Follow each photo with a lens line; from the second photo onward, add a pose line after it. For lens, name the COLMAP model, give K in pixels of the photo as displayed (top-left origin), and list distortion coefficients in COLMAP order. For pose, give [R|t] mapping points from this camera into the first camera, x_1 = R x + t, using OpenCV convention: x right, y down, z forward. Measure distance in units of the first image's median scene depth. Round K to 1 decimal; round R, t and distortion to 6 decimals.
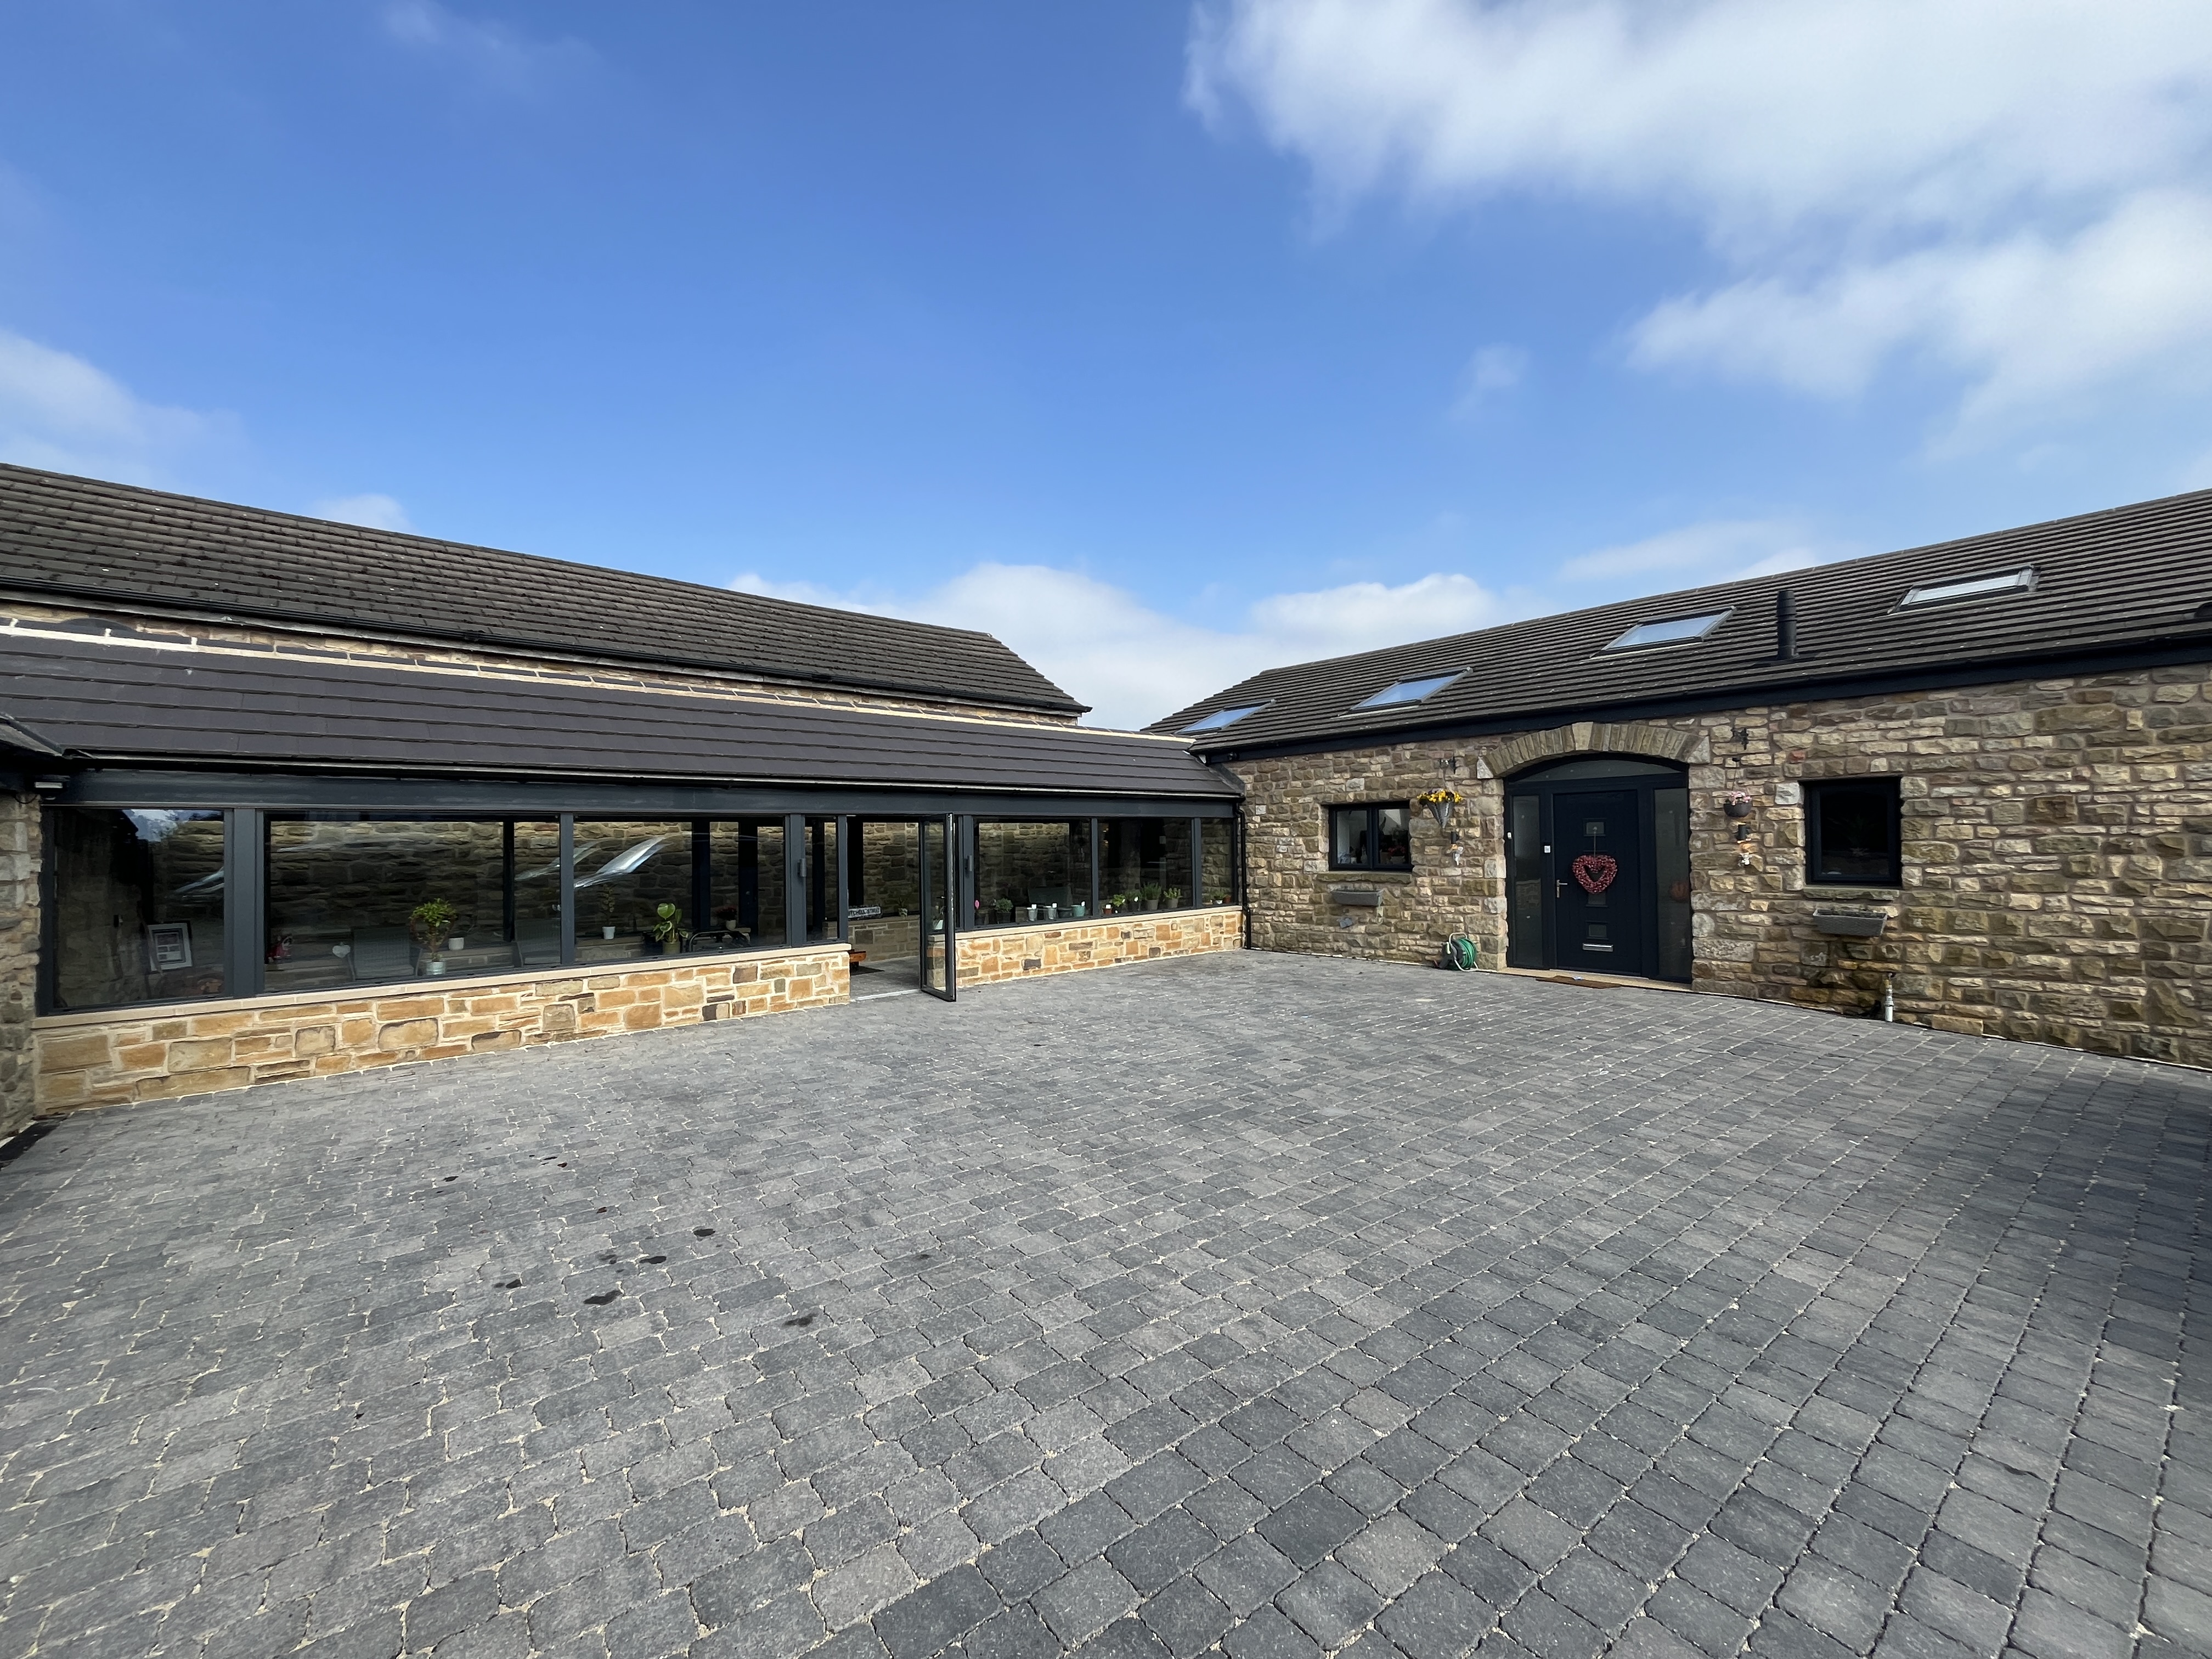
lens RADIAL K [[890.1, 0, 1106.8], [0, 890.1, 826.3], [0, 0, 1]] dist [-0.002487, -0.000705]
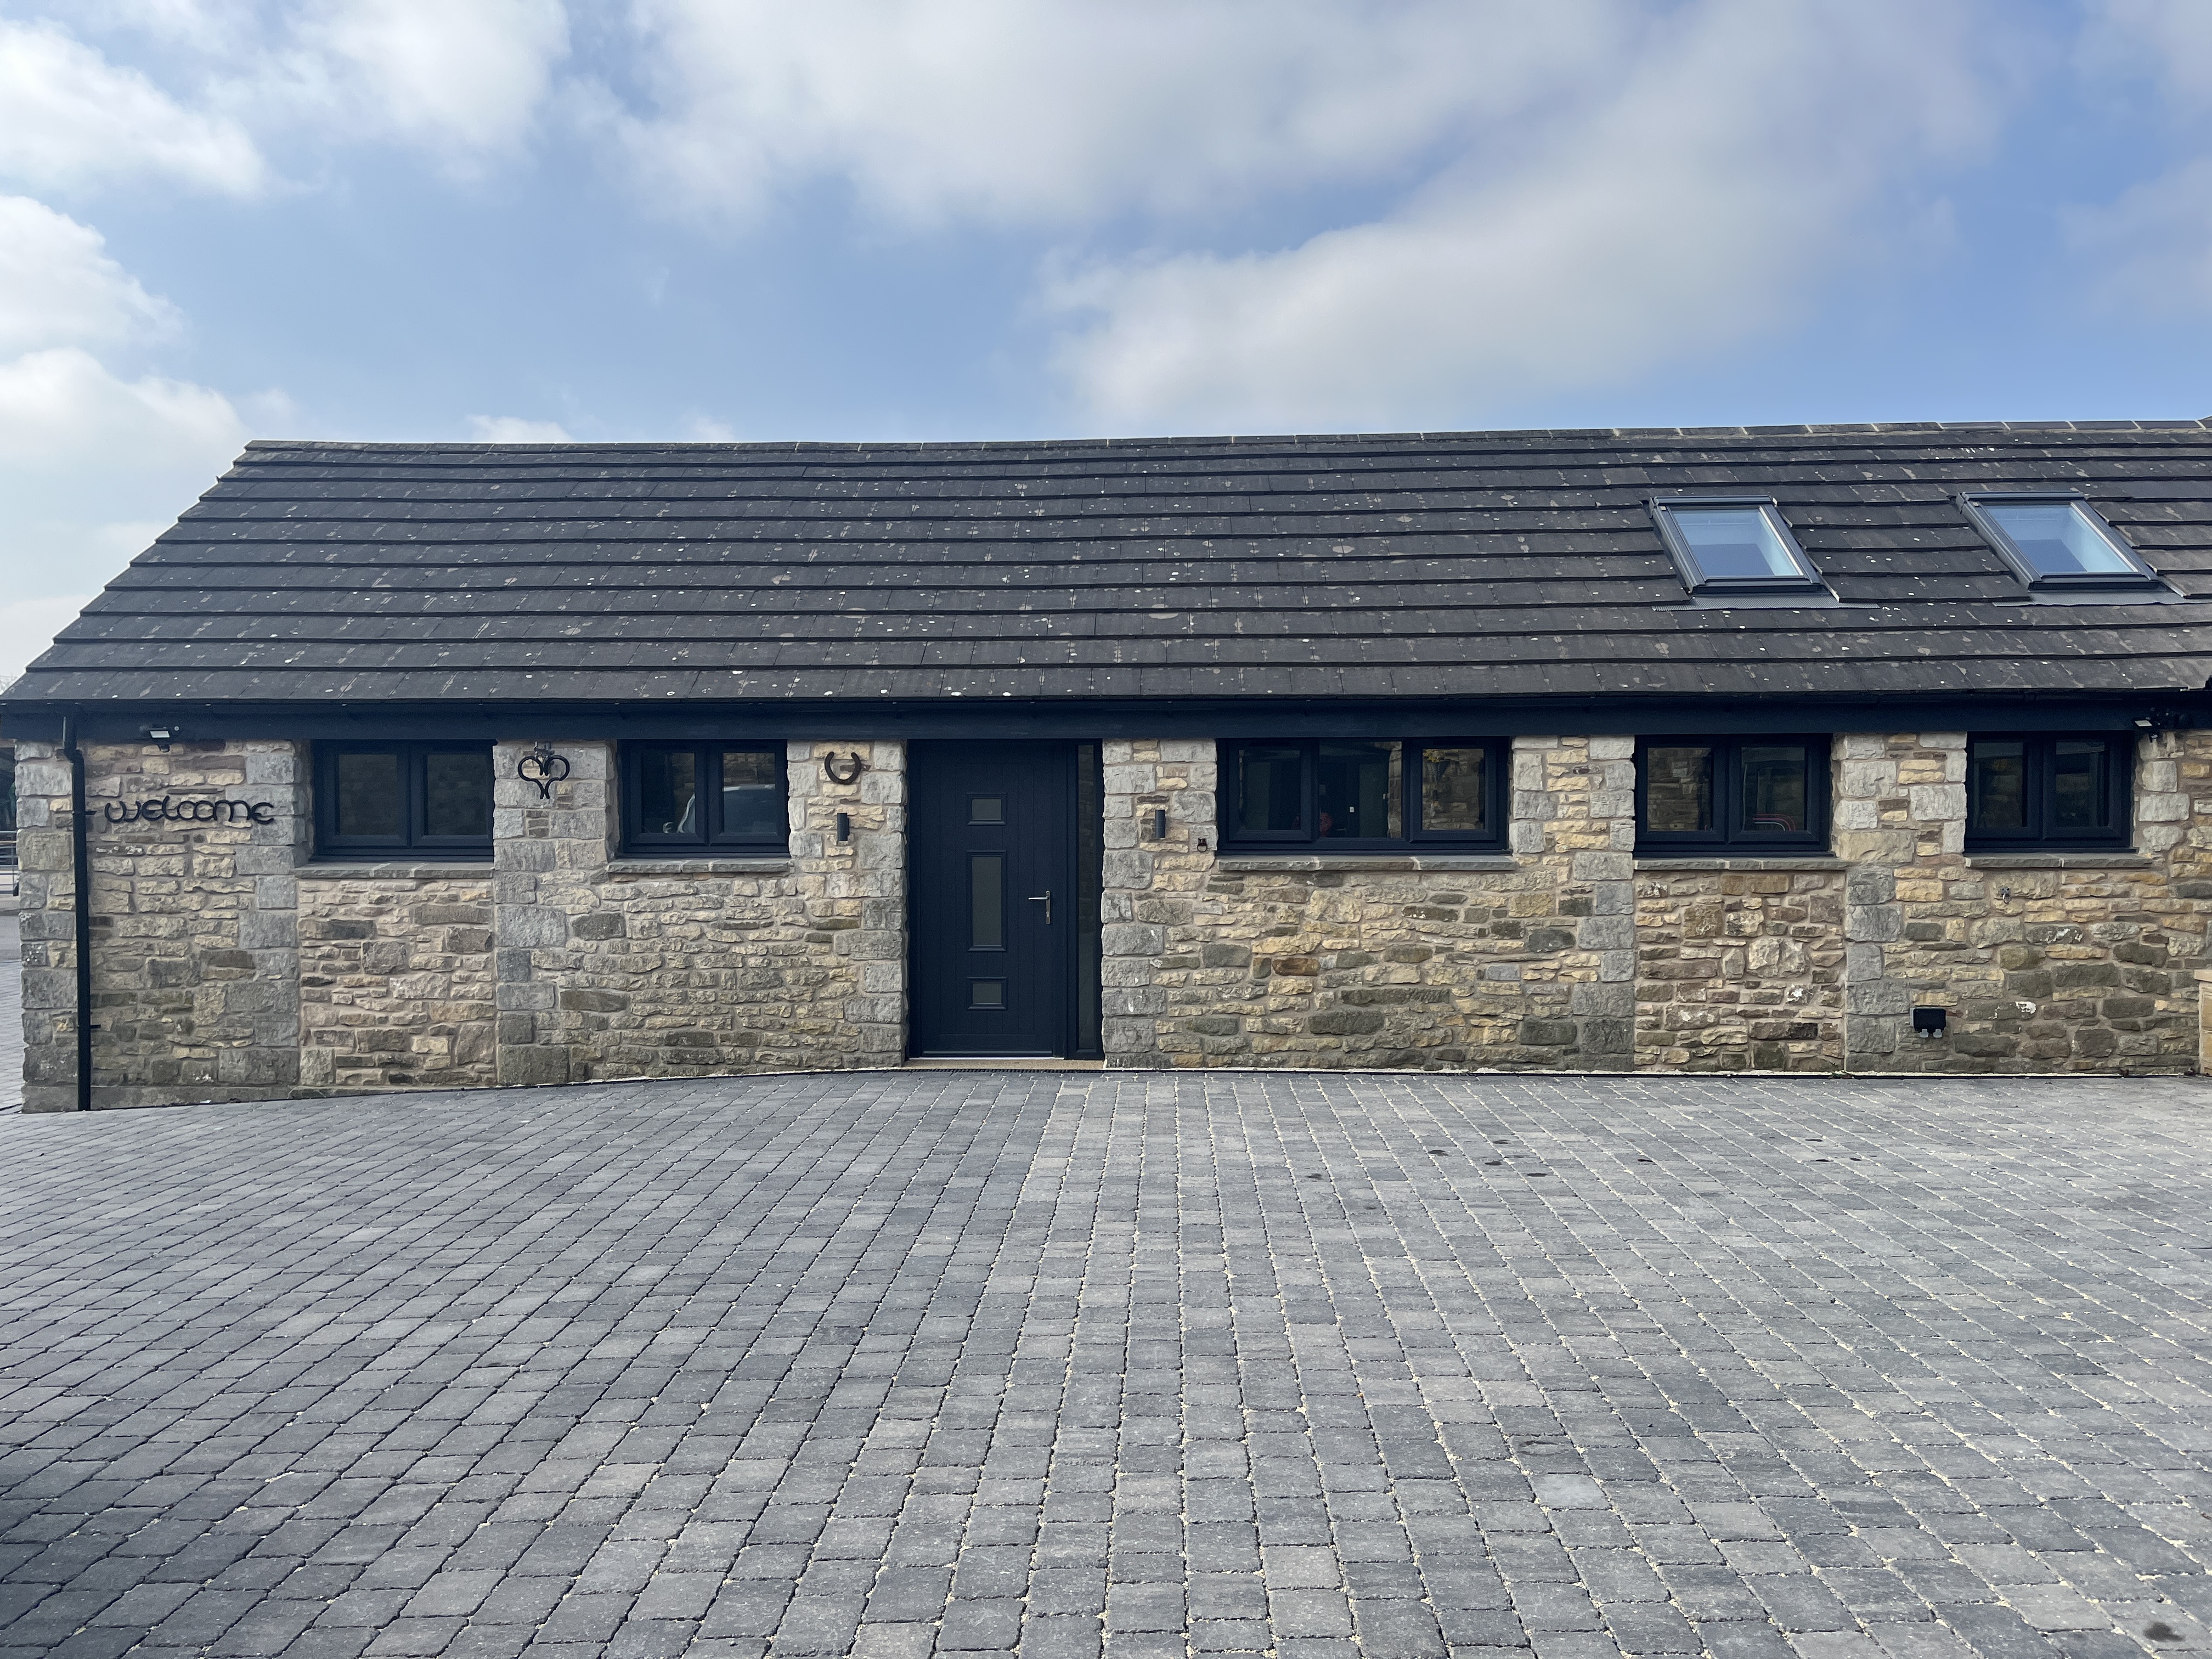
lens RADIAL K [[1674.4, 0, 1104.7], [0, 1674.4, 835.2], [0, 0, 1]] dist [0.036195, -0.002539]
pose [[-0.643523, 0.030074, -0.764835, 1.119546], [0.024344, 0.999526, 0.018819, 0.012852], [0.765039, -0.006509, -0.643951, 1.557114]]
